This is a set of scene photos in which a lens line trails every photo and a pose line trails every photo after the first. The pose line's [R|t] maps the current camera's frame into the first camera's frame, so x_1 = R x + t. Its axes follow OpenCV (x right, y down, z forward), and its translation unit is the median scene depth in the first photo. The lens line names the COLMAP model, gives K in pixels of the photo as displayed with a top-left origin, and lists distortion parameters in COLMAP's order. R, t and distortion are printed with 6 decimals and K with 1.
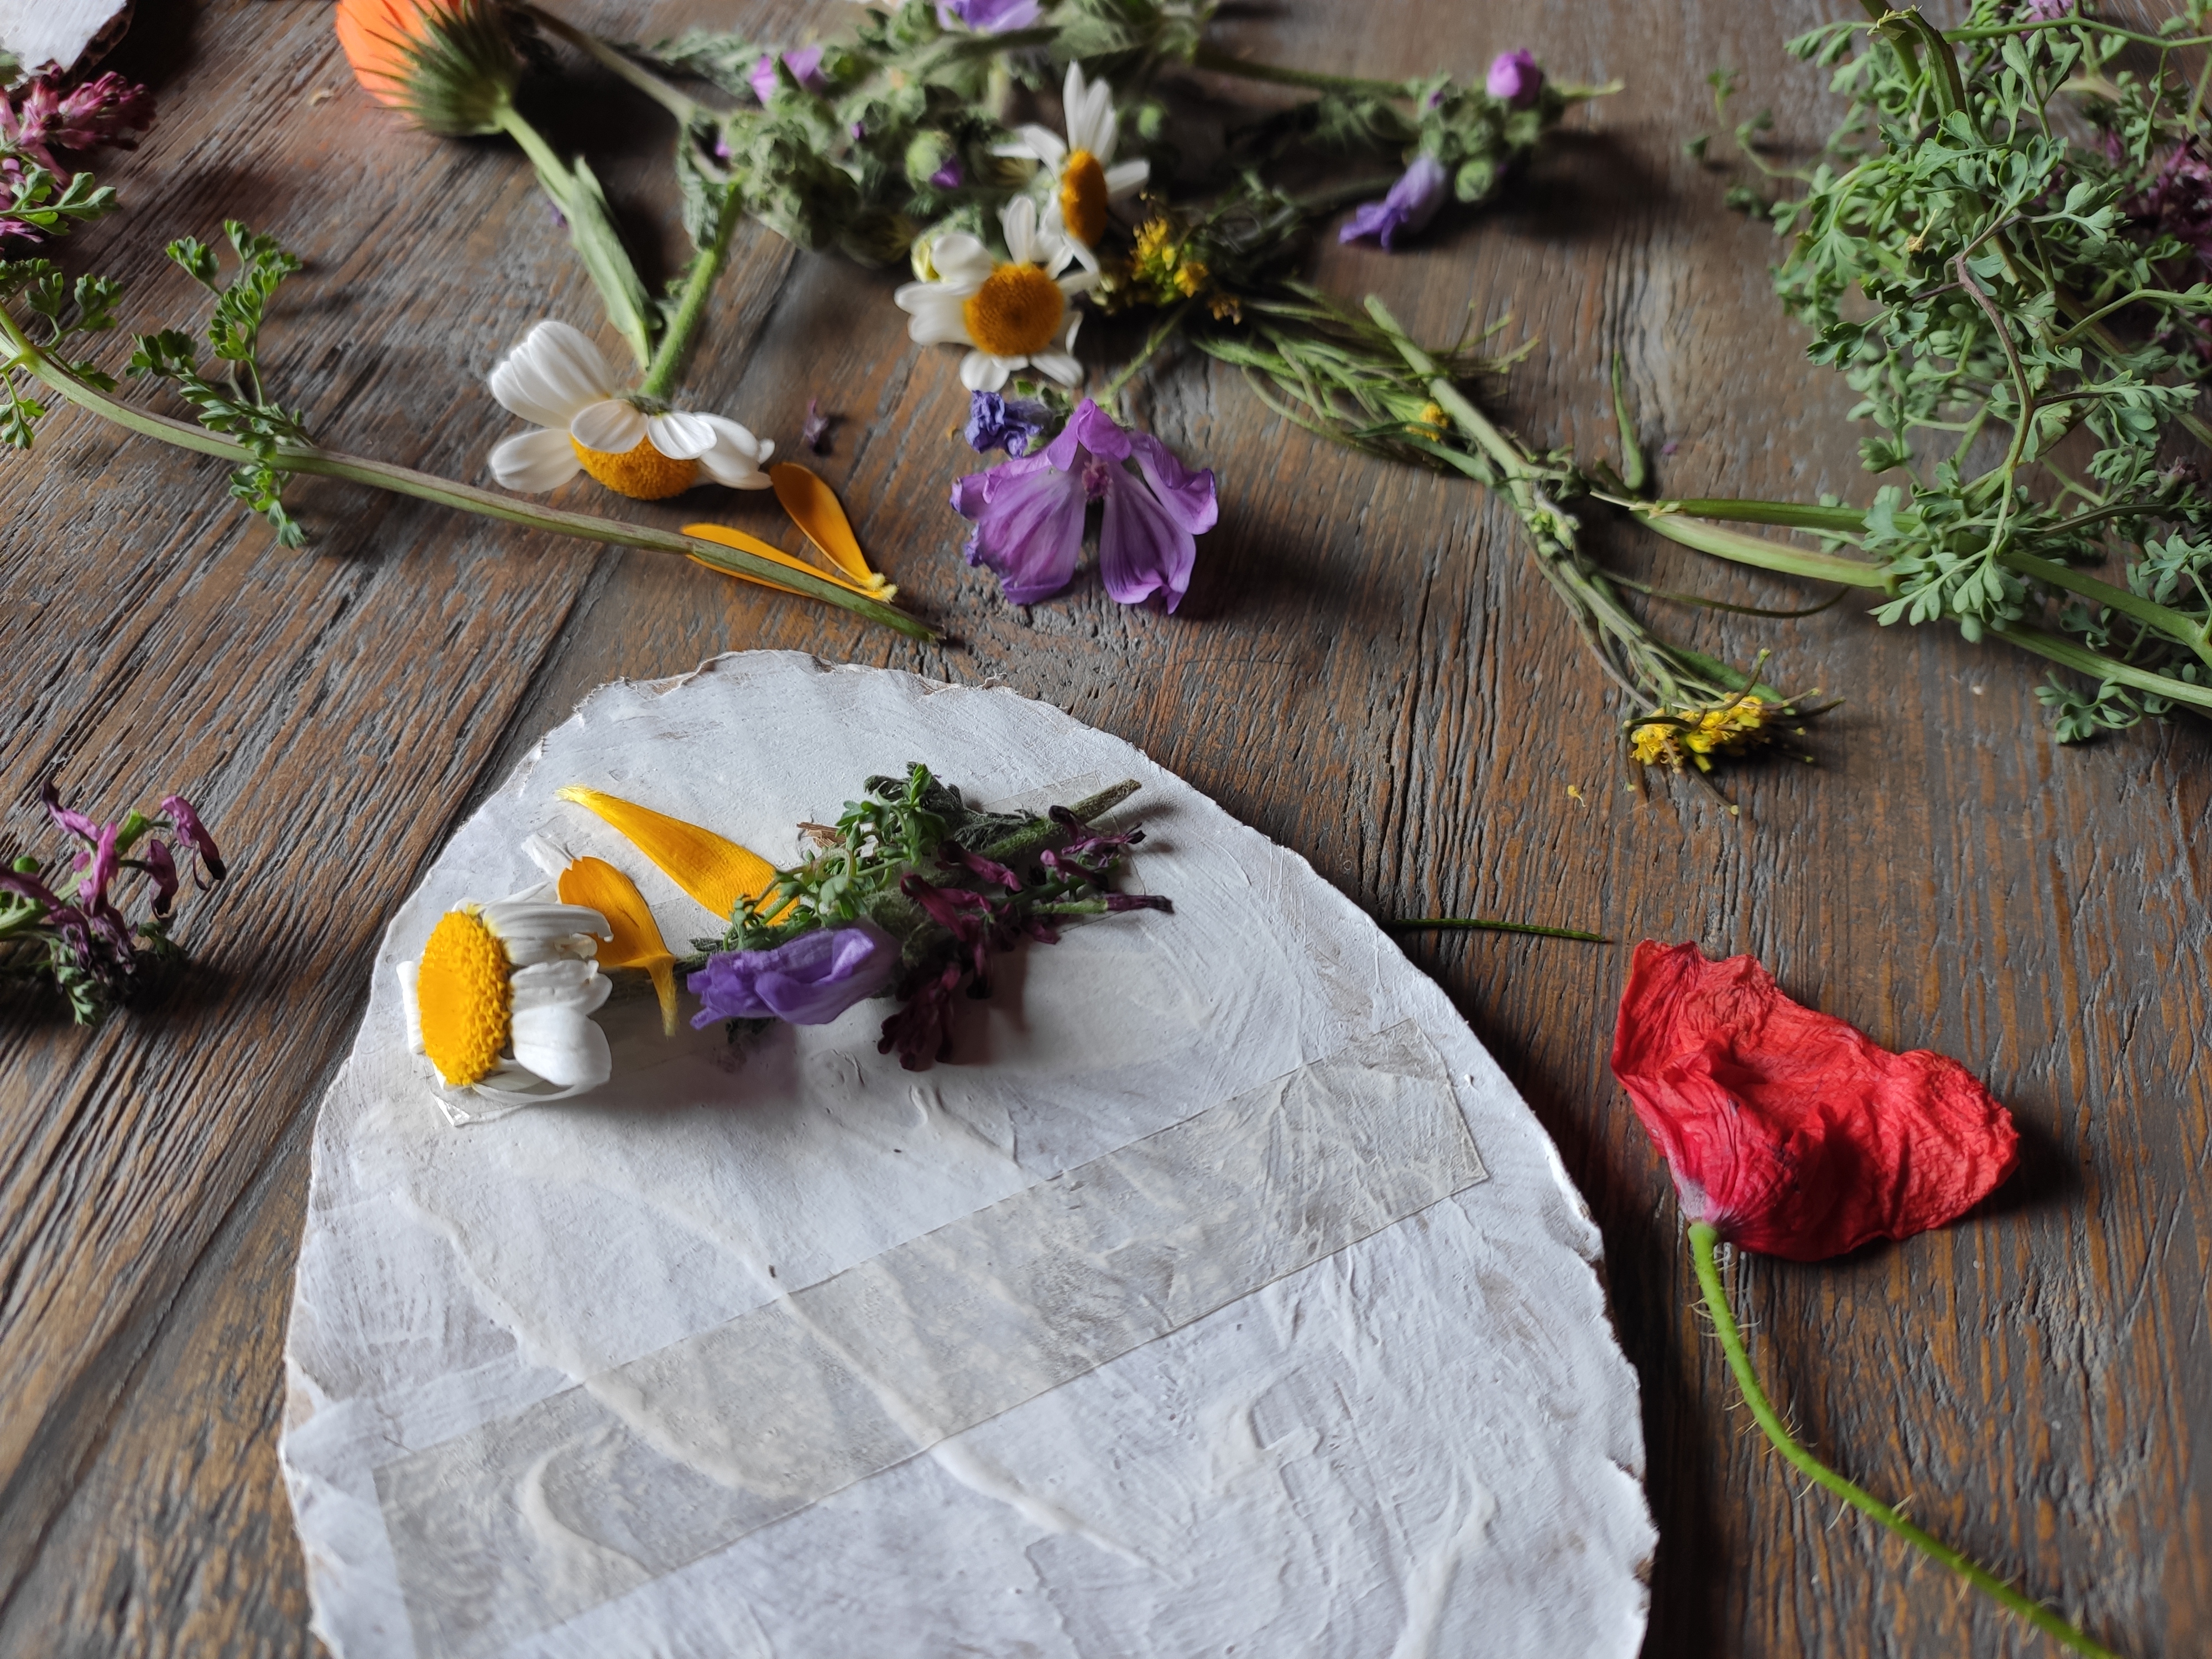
lens RADIAL K [[1704.2, 0, 1106.0], [0, 1704.2, 829.5], [0, 0, 1]] dist [0.006199, -0.085749]
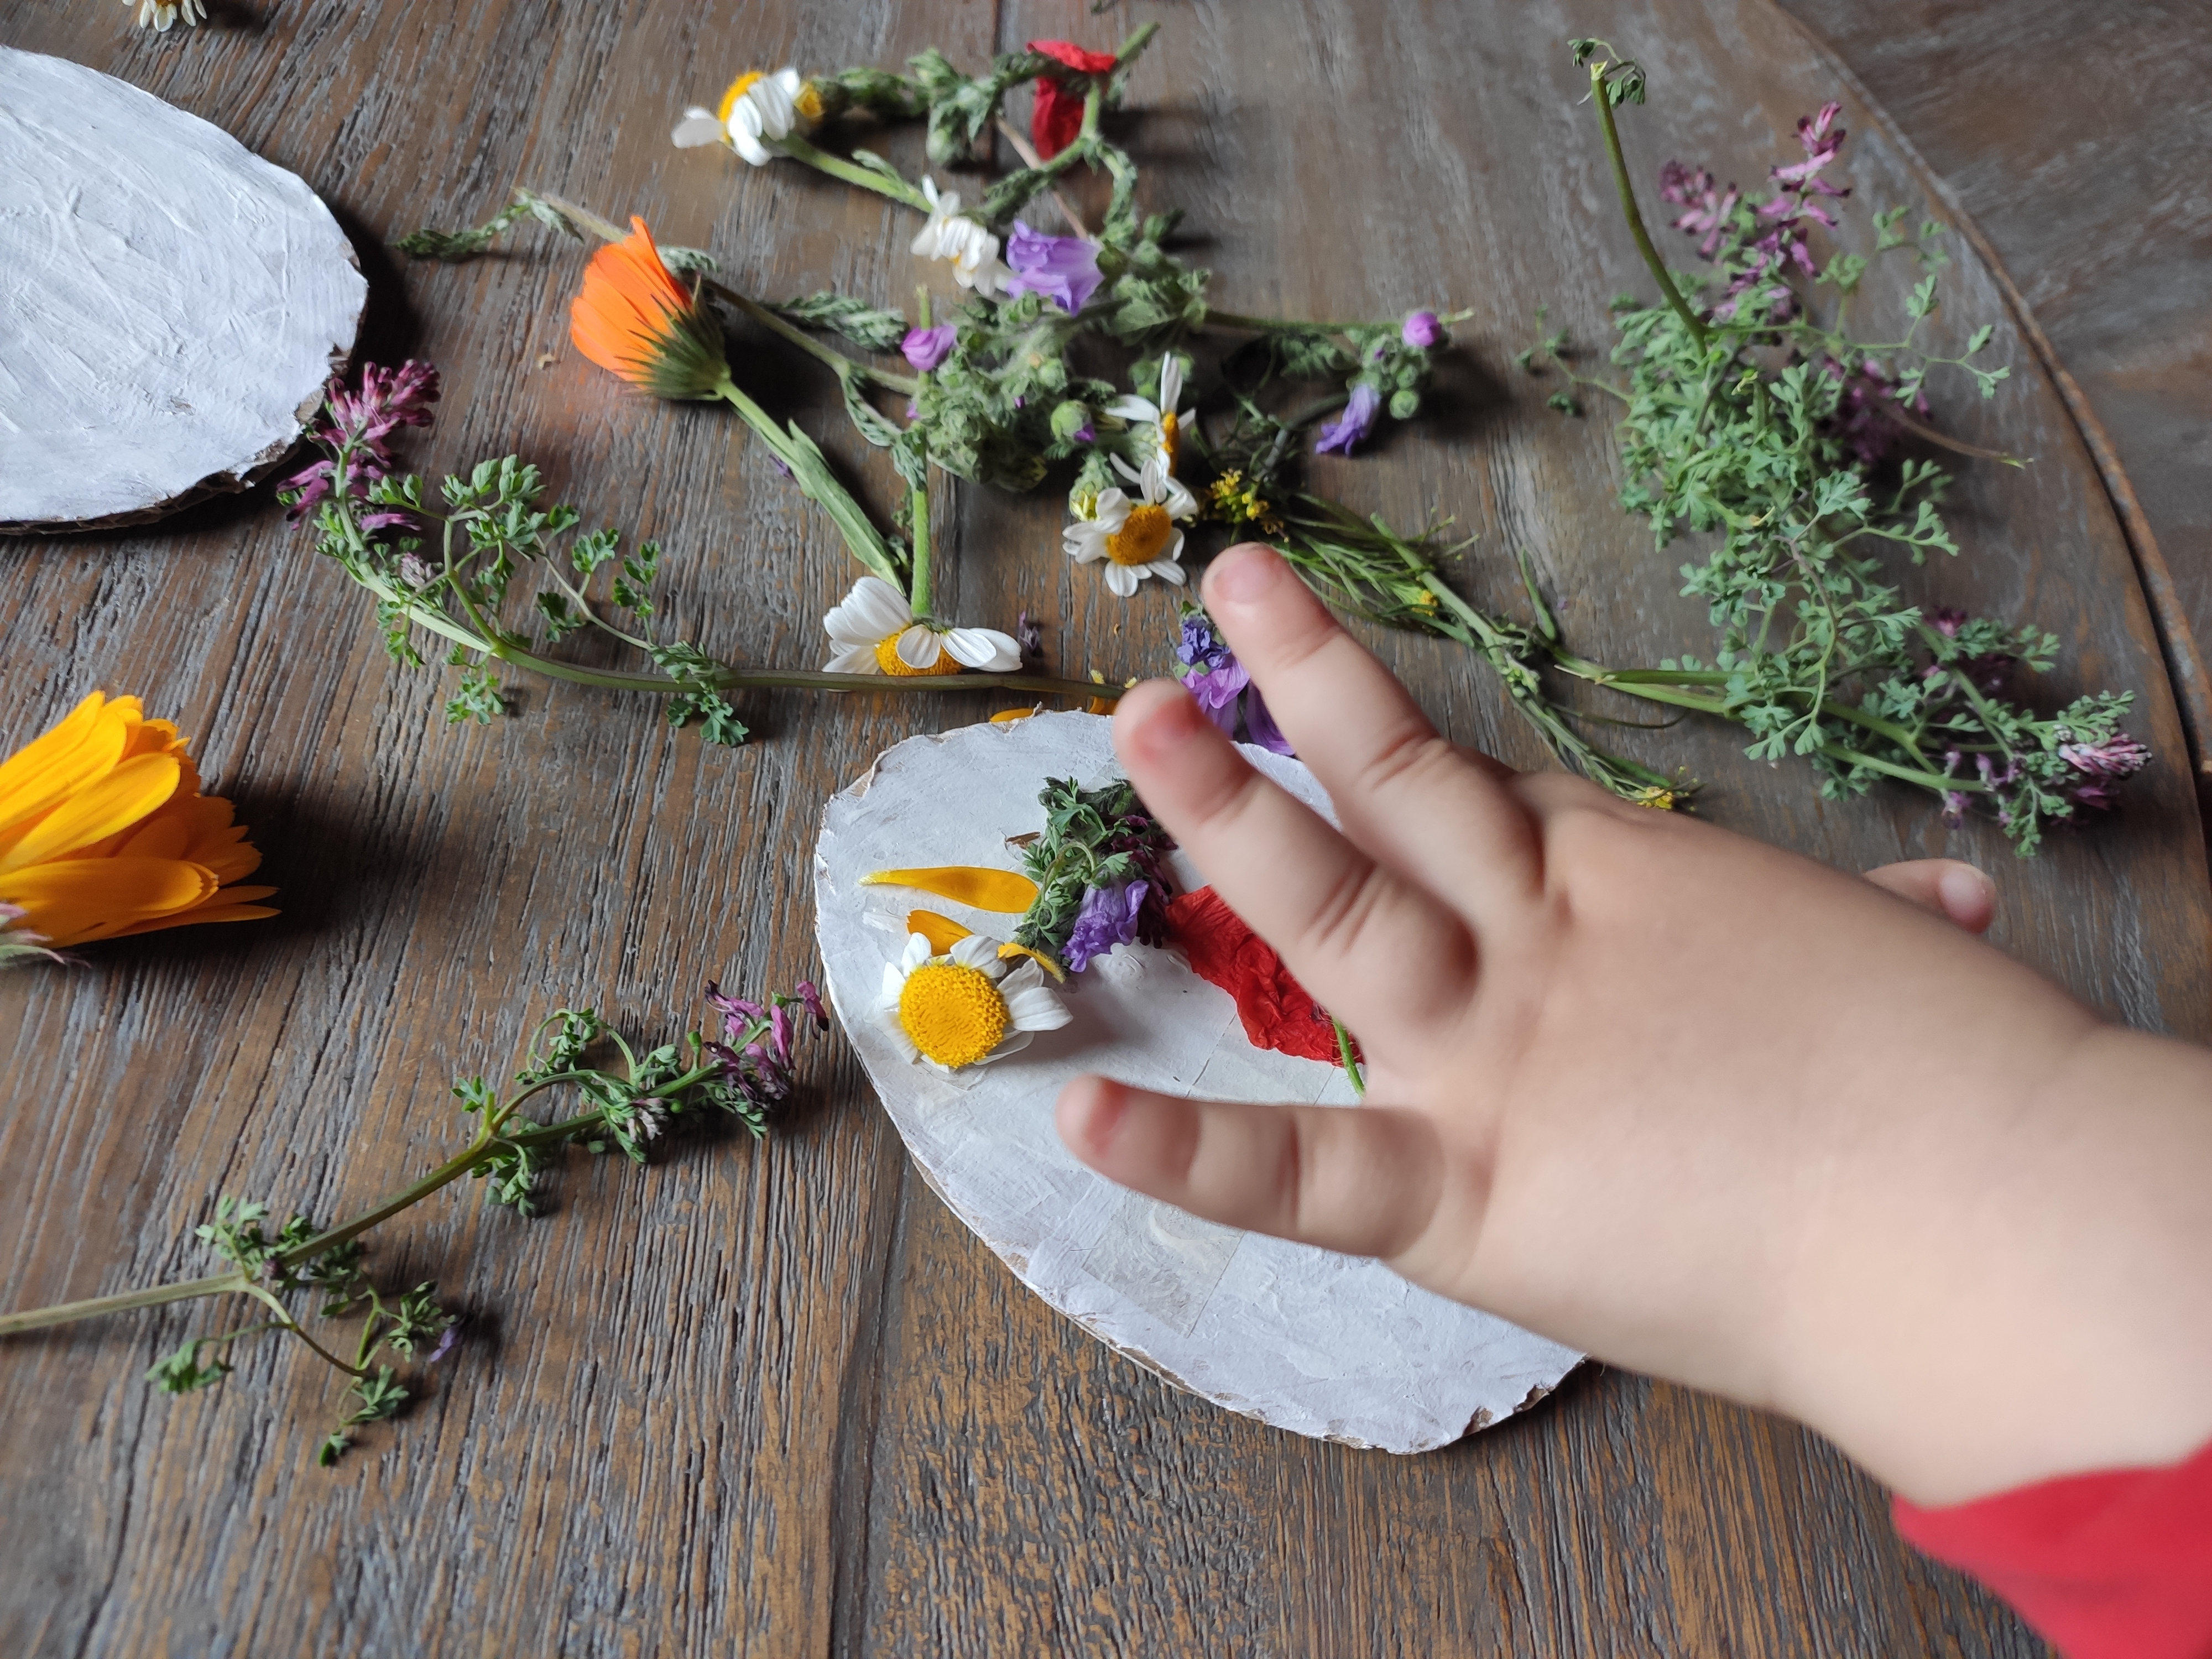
lens RADIAL K [[1704.2, 0, 1106.0], [0, 1704.2, 829.5], [0, 0, 1]] dist [0.006199, -0.085749]
pose [[0.960874, -0.096253, 0.259723, -0.470052], [0.078670, 0.993900, 0.077289, -0.173324], [-0.265578, -0.053832, 0.962585, -0.361878]]
